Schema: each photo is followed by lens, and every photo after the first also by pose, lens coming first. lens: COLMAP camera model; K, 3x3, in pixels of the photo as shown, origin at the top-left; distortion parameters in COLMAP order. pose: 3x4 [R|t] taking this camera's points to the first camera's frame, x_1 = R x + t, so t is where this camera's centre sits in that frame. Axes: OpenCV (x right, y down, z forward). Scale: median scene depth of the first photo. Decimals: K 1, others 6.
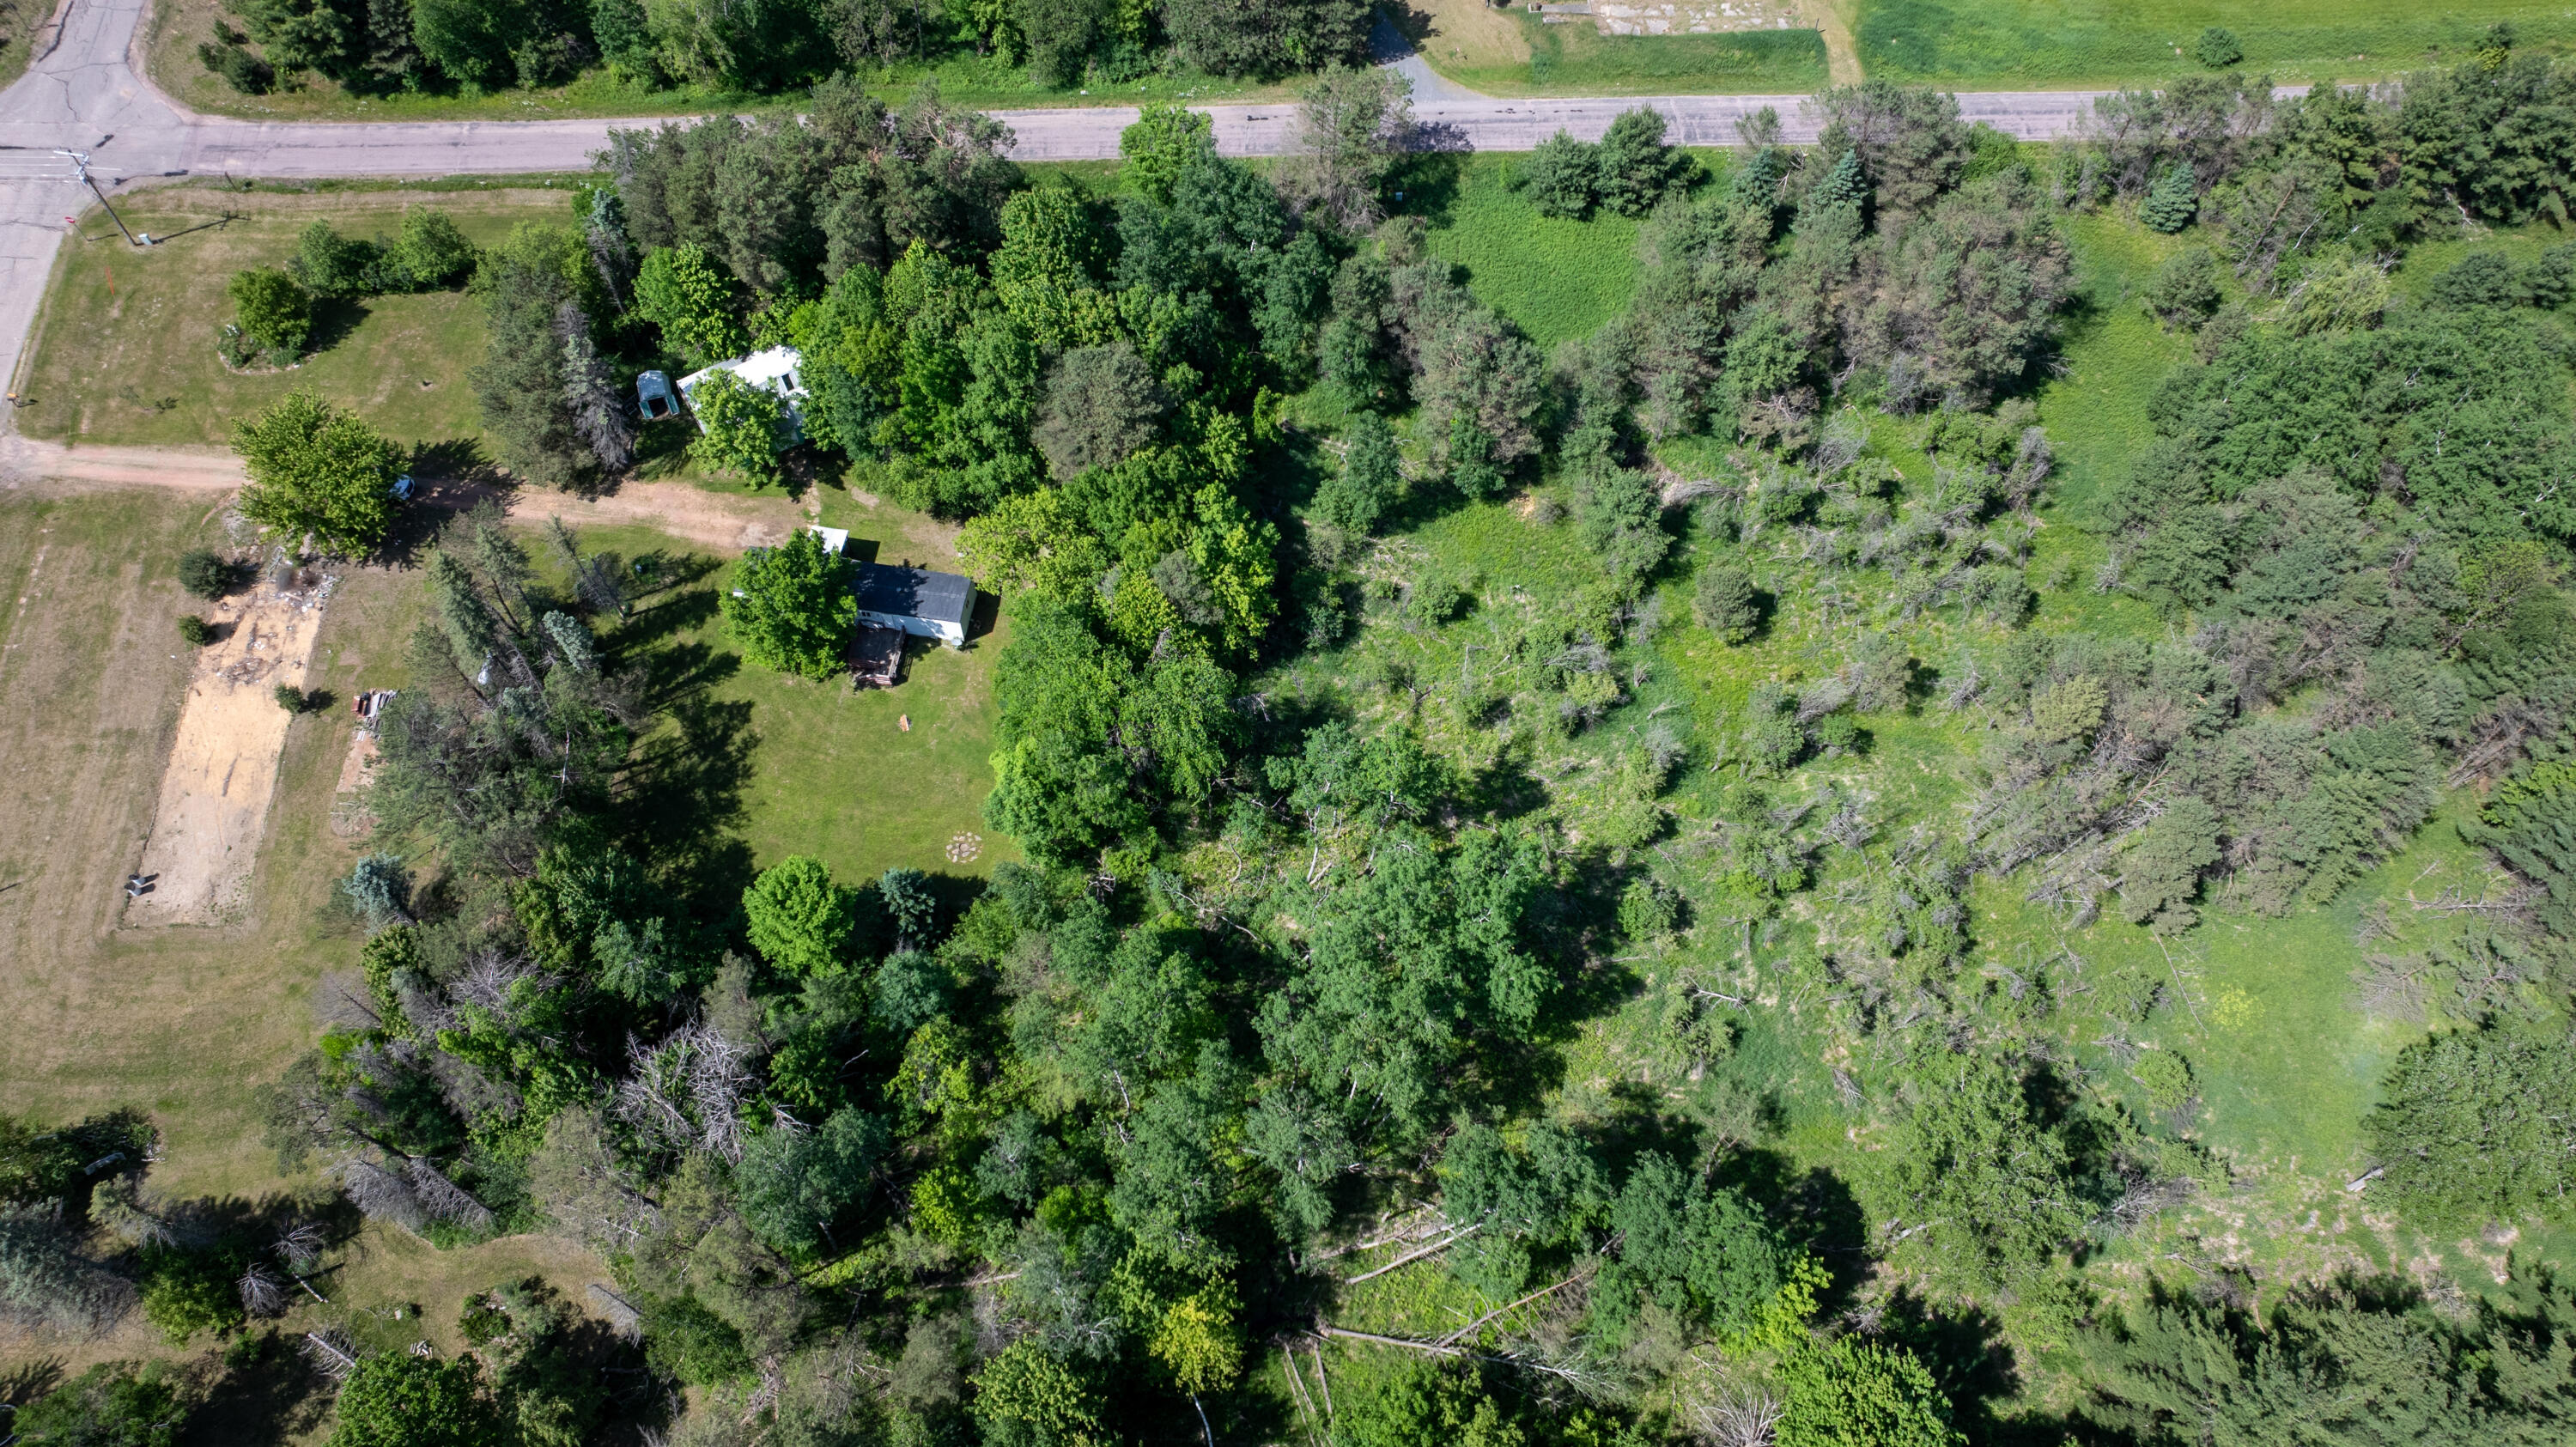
lens RADIAL K [[1810.8, 0, 1287.4], [0, 1810.8, 729.2], [0, 0, 1]] dist [-0.035975, 0.042798]
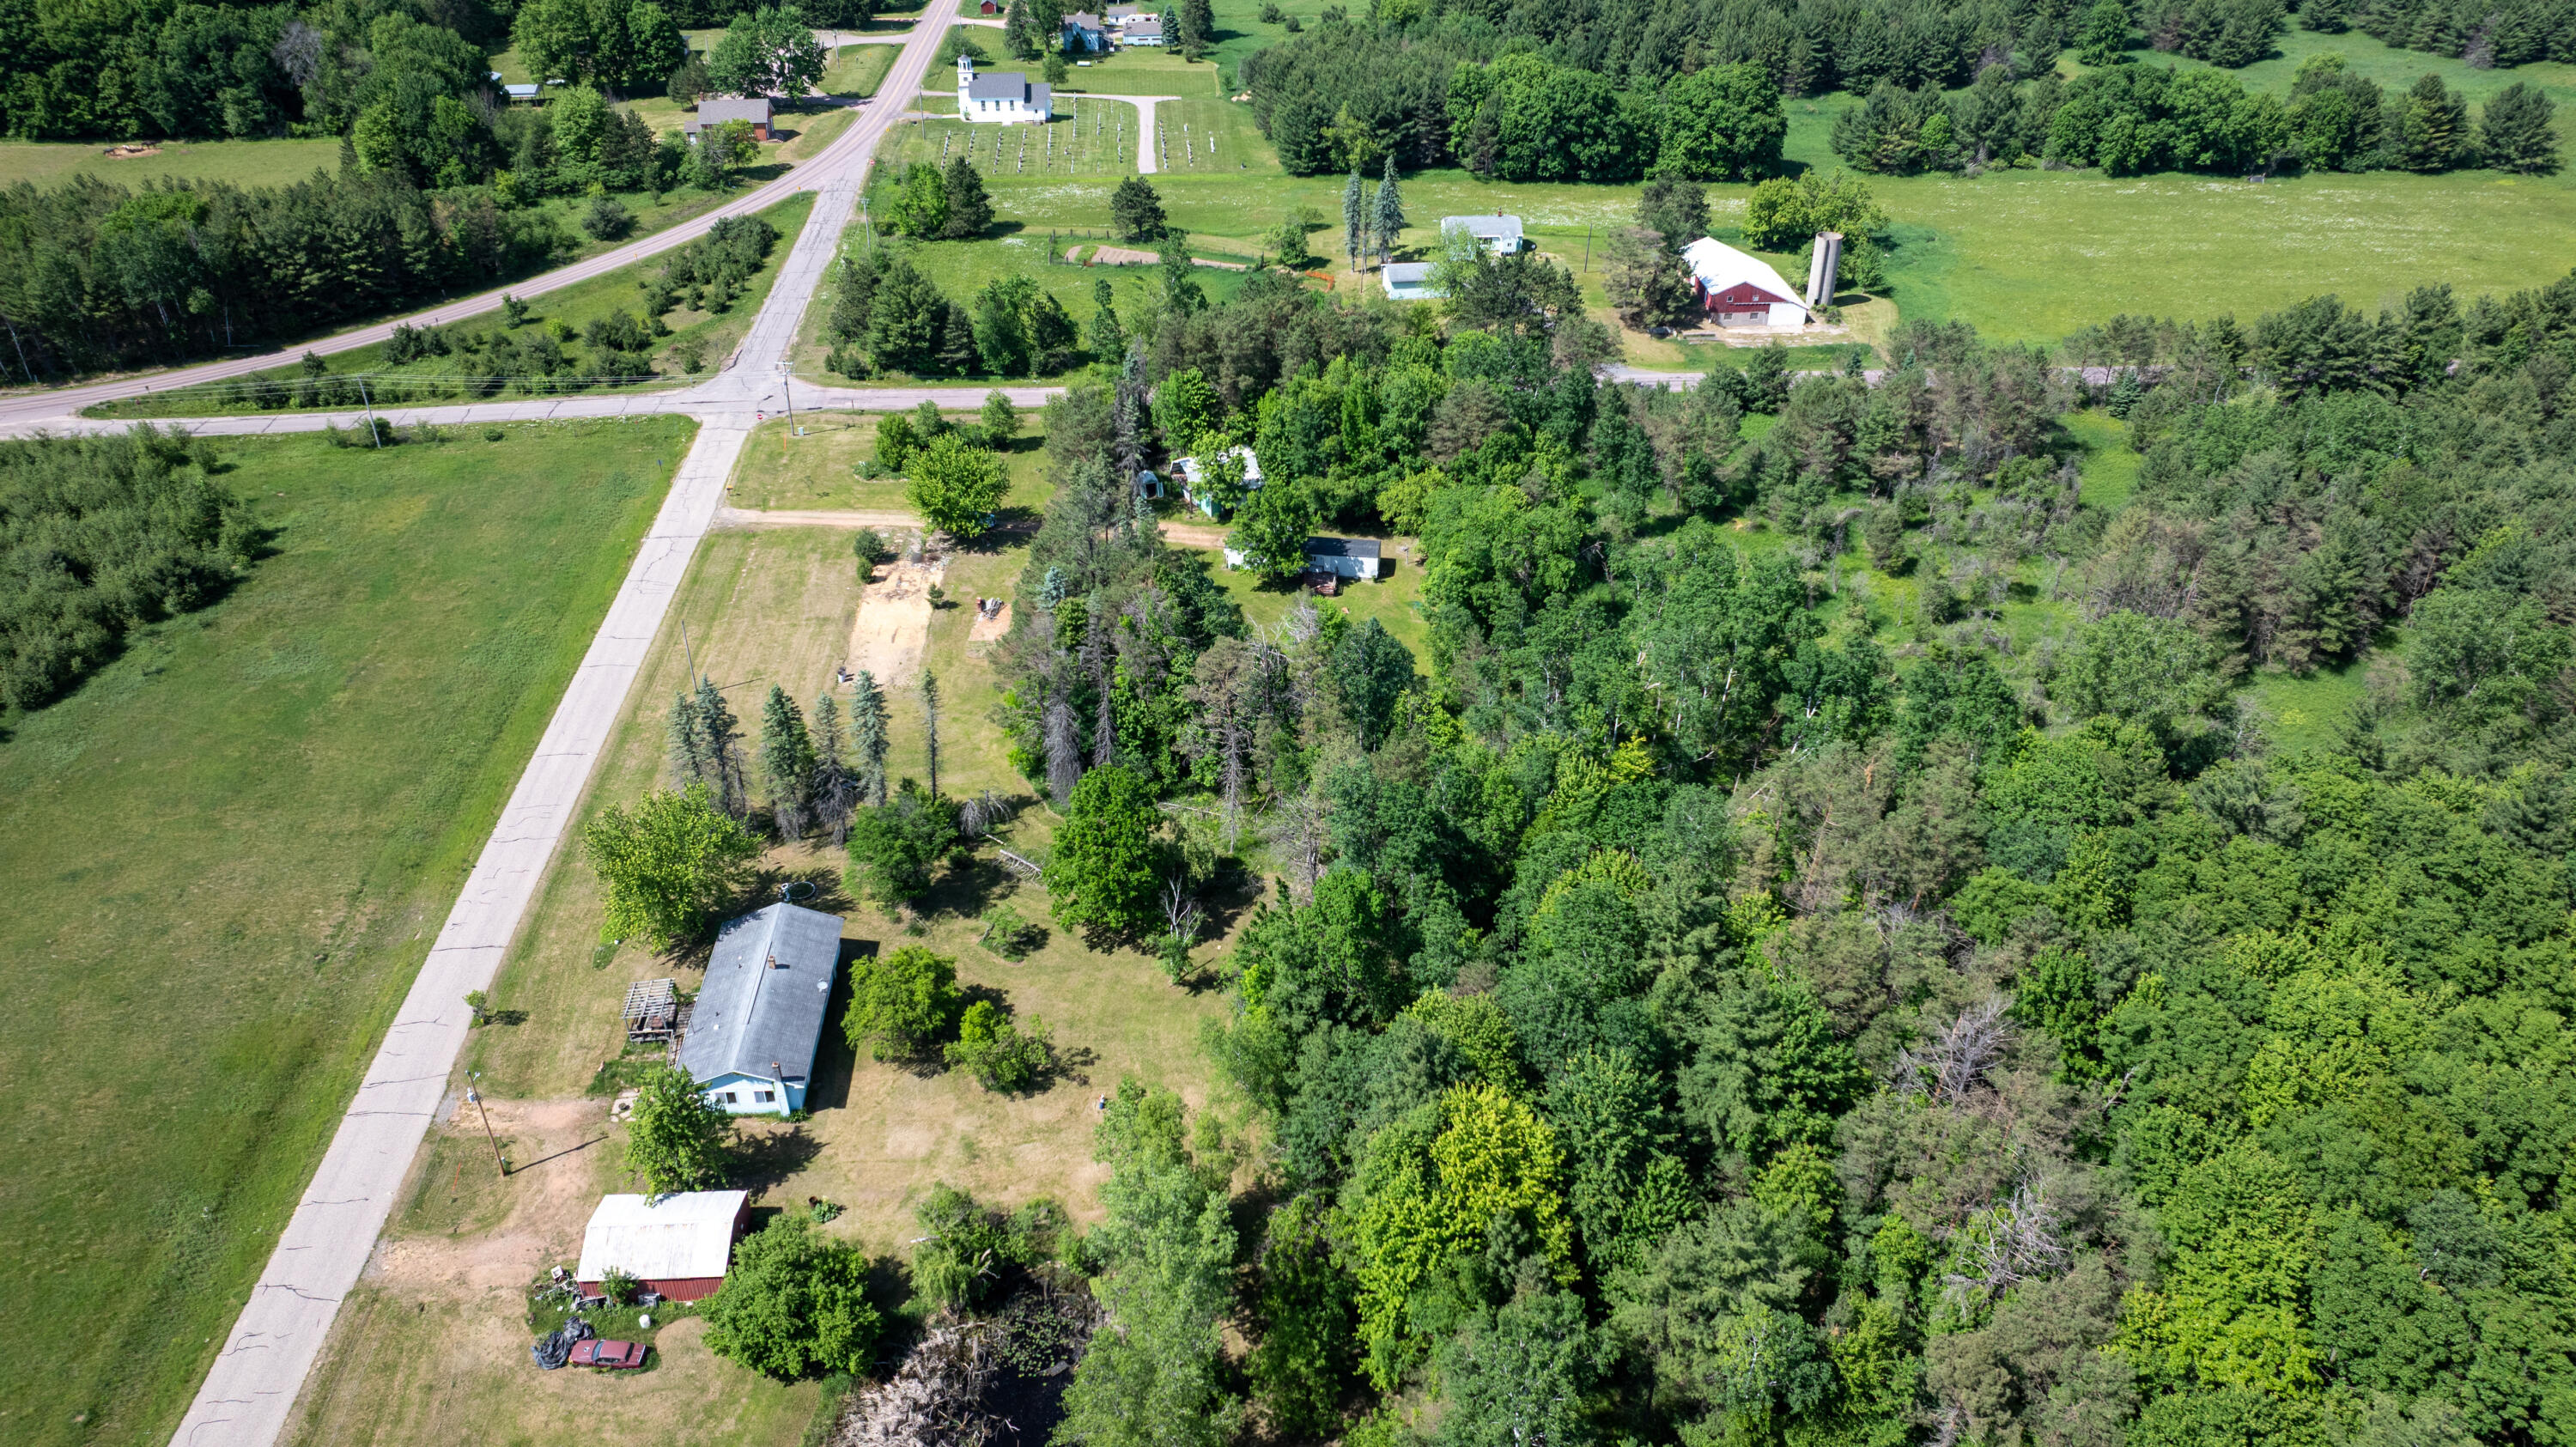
lens RADIAL K [[1810.8, 0, 1283.9], [0, 1810.8, 717.0], [0, 0, 1]] dist [-0.035975, 0.042798]
pose [[0.999726, -0.022914, -0.004880, -0.252652], [0.017910, 0.881762, -0.471354, 0.757102], [0.015104, 0.471137, 0.881931, -0.260434]]
